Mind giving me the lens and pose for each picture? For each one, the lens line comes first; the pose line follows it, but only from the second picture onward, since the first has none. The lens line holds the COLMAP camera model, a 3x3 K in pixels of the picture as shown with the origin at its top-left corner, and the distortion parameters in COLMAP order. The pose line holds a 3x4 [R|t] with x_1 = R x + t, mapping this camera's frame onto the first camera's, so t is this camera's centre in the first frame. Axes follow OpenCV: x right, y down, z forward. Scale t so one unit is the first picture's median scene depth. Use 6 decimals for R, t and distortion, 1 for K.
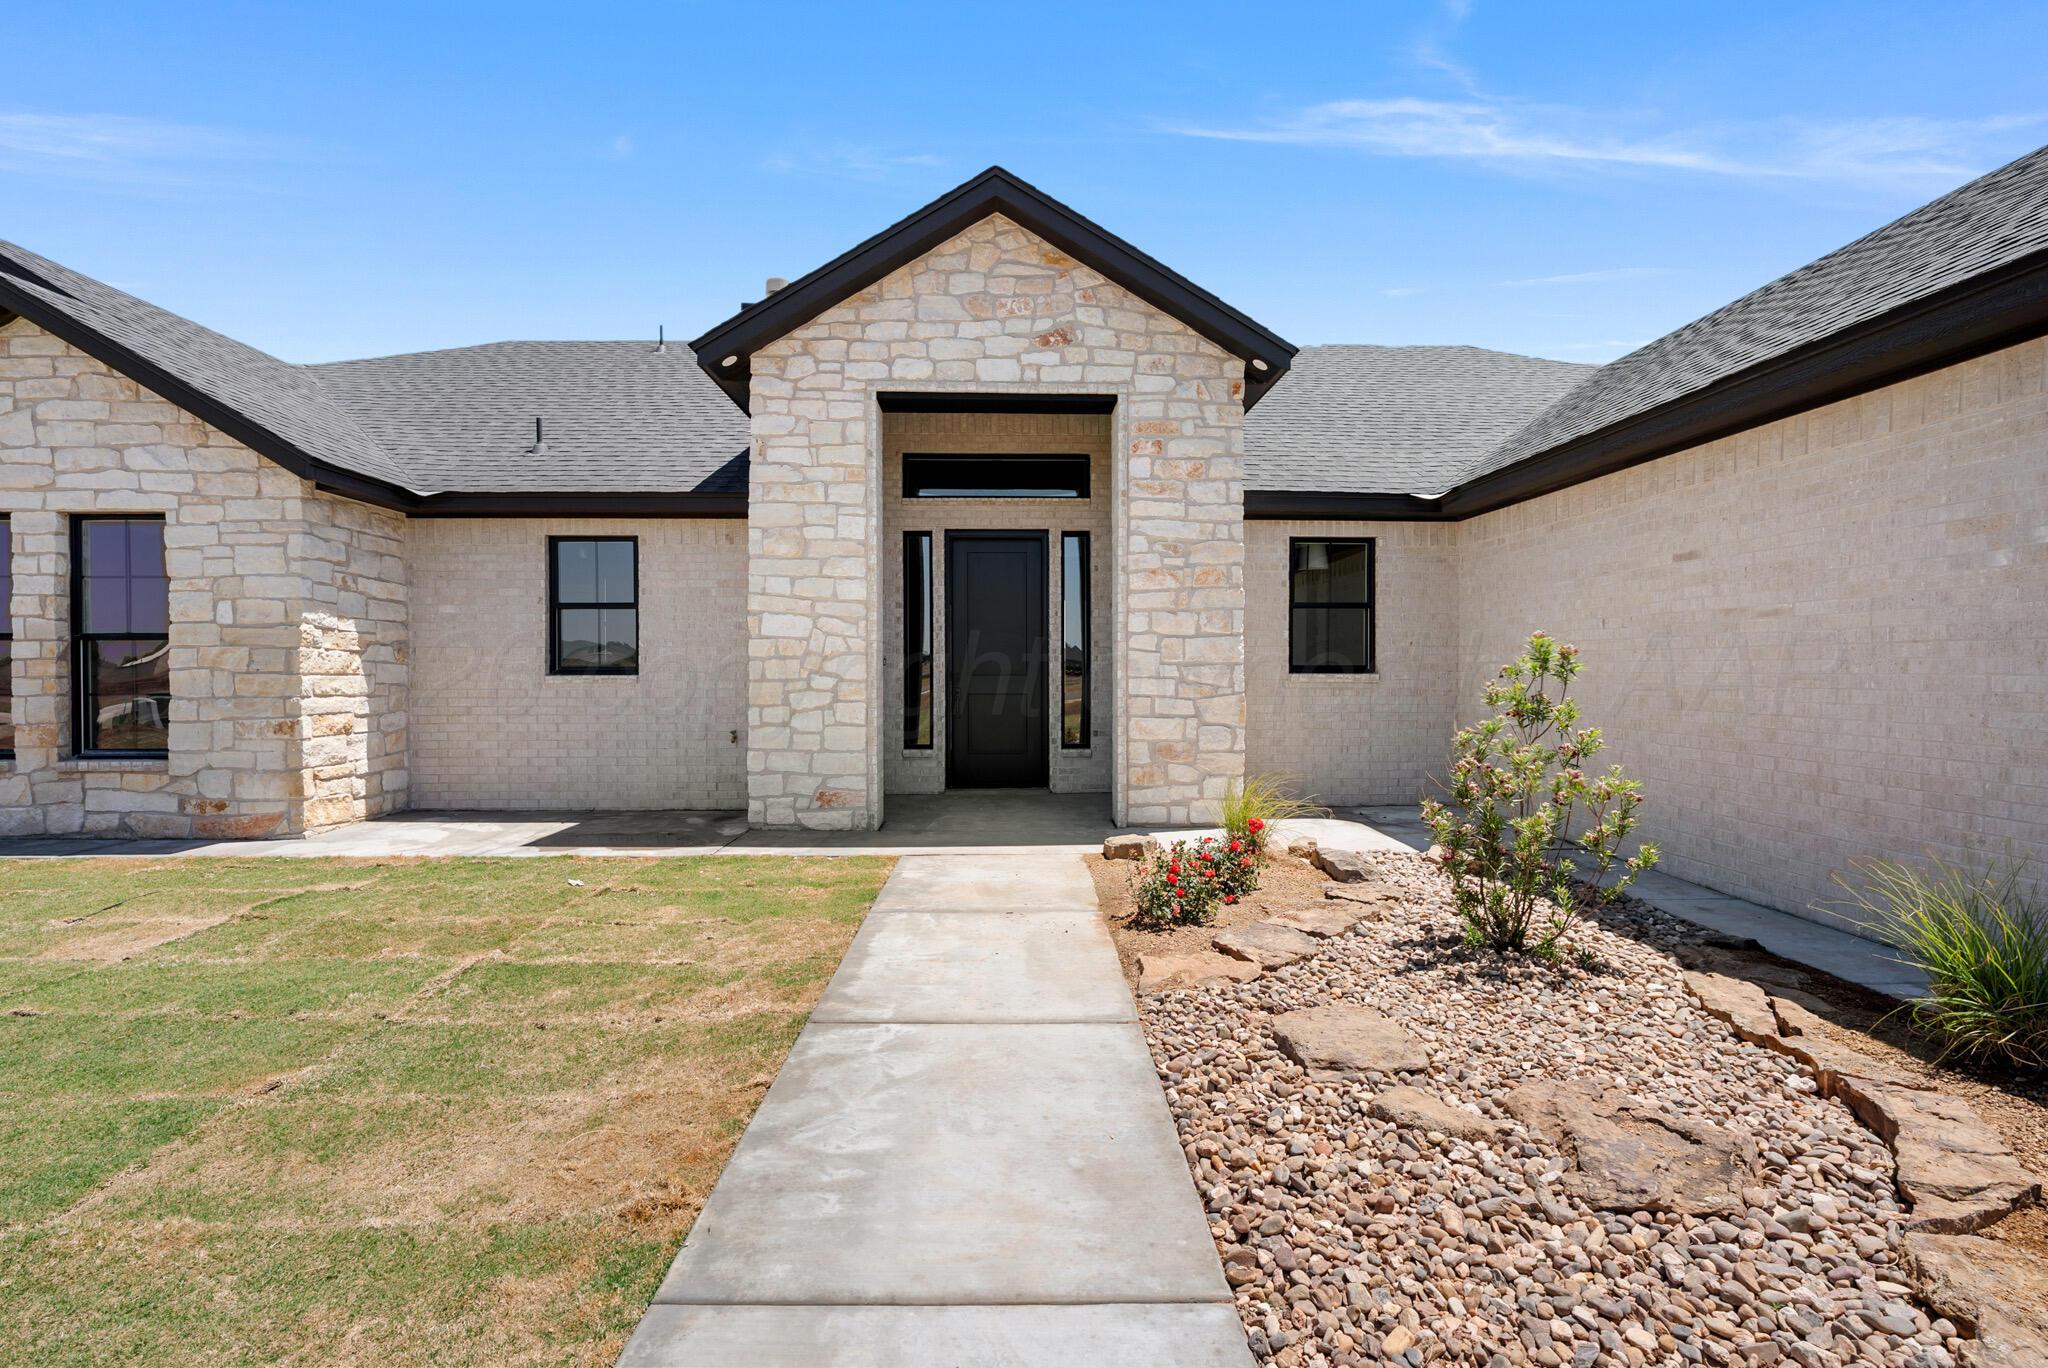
lens RADIAL K [[904.7, 0, 1011.1], [0, 904.7, 677.9], [0, 0, 1]] dist [0.000292, 0.000147]
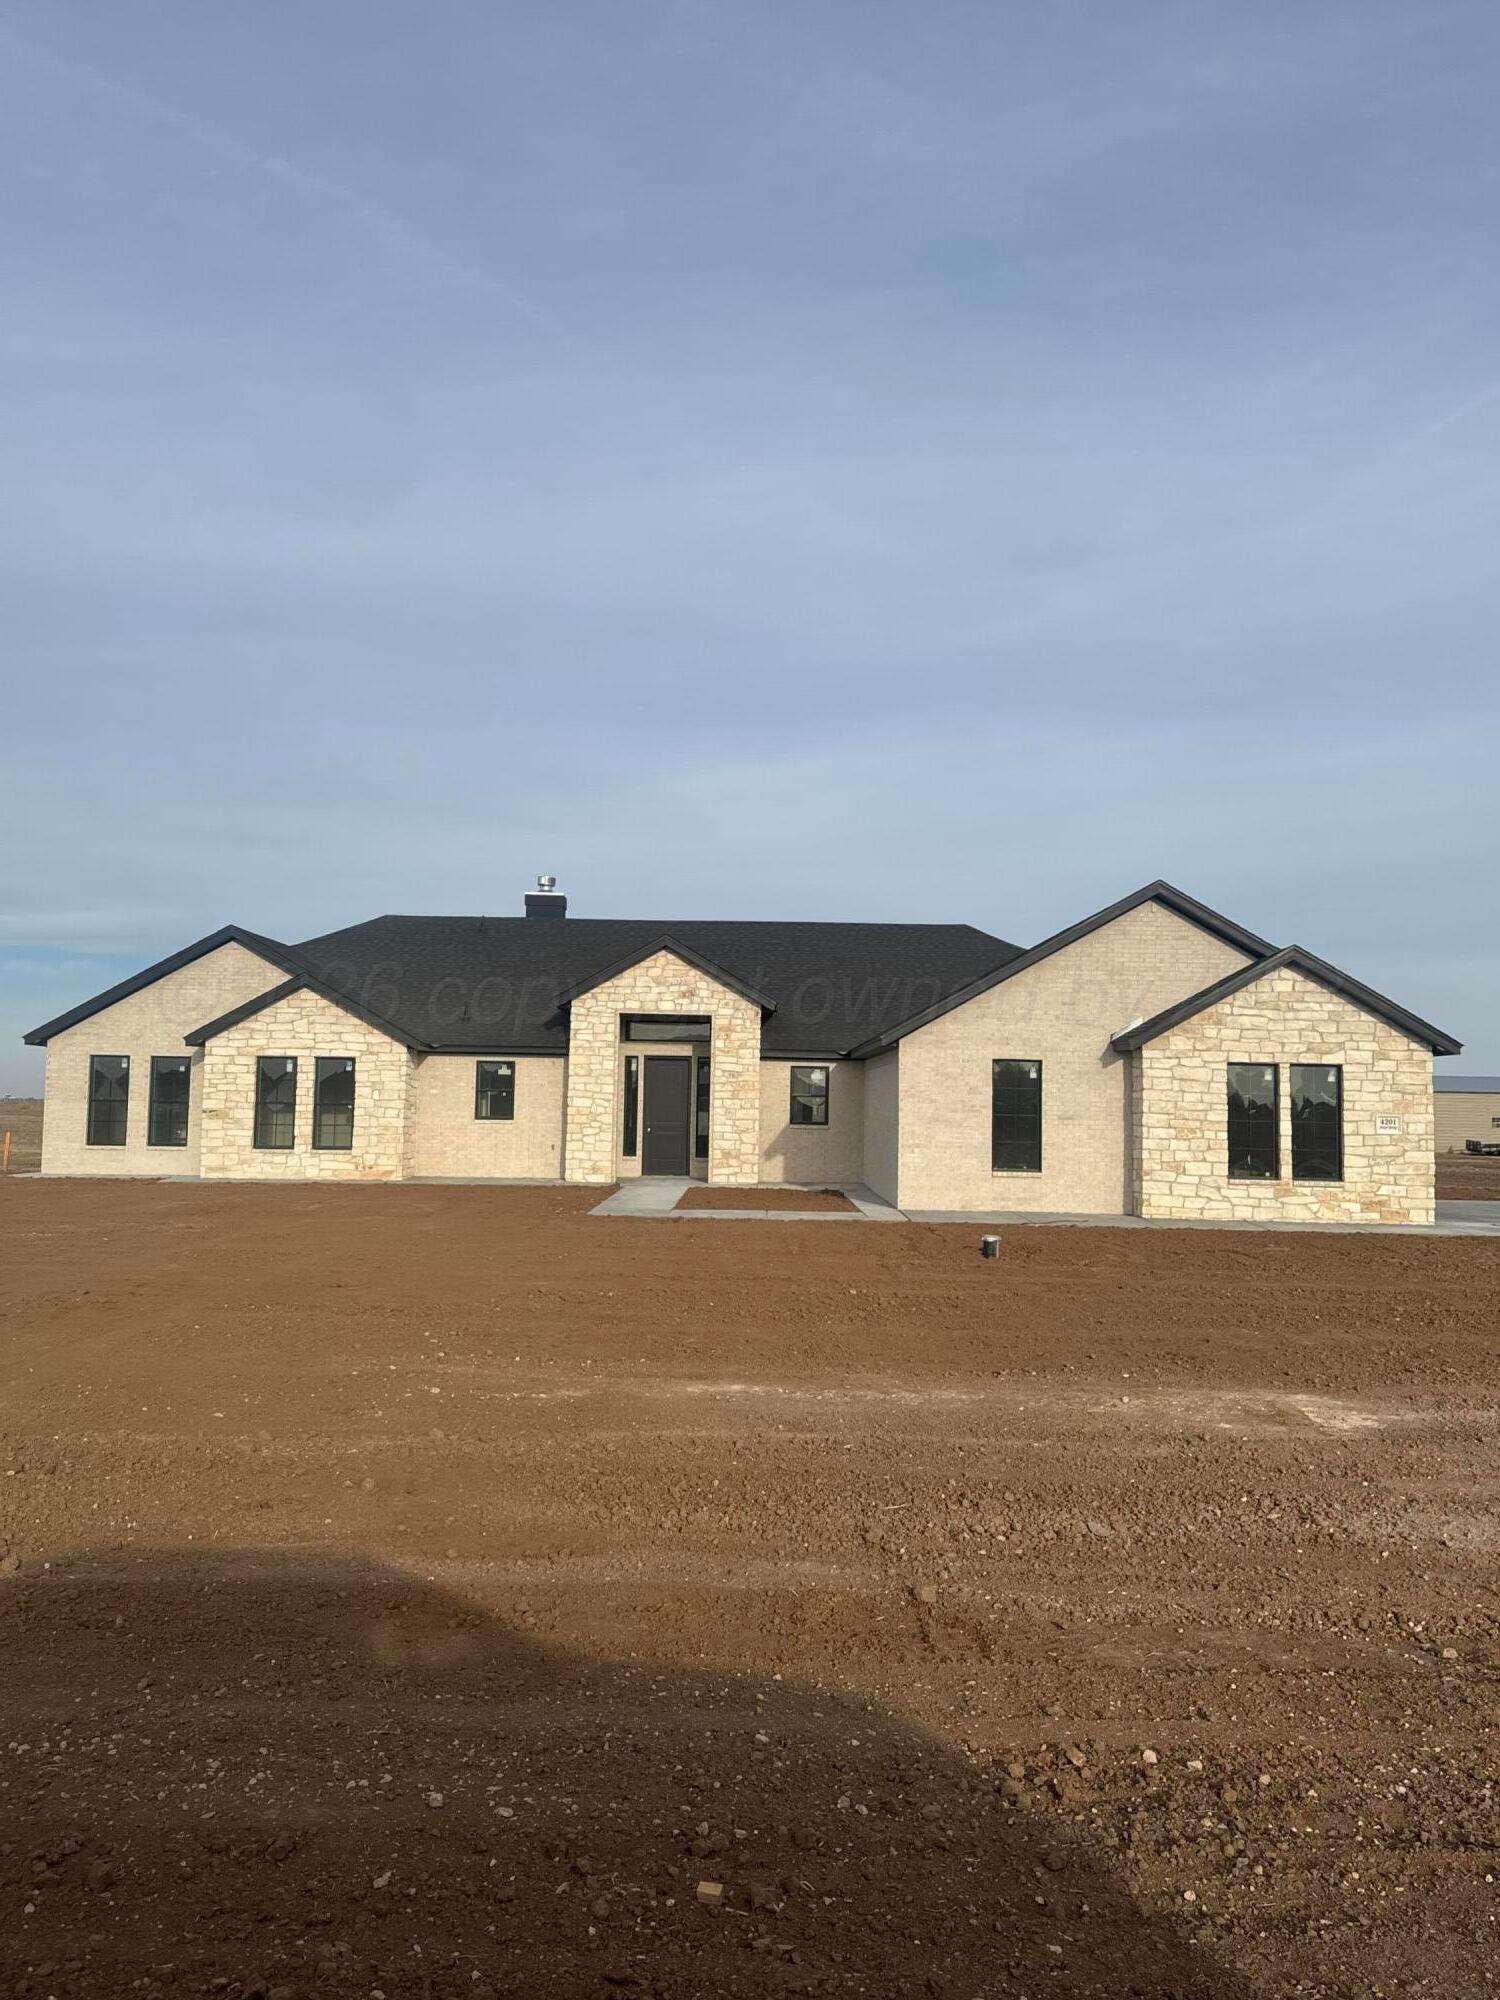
lens RADIAL K [[1561.7, 0, 754.5], [0, 1561.7, 996.2], [0, 0, 1]] dist [0.007304, 0.000558]
pose [[0.999871, 0.014162, -0.007563, 0.274867], [-0.014827, 0.995213, -0.096595, 0.064219], [0.006159, 0.096695, 0.995295, -3.486095]]
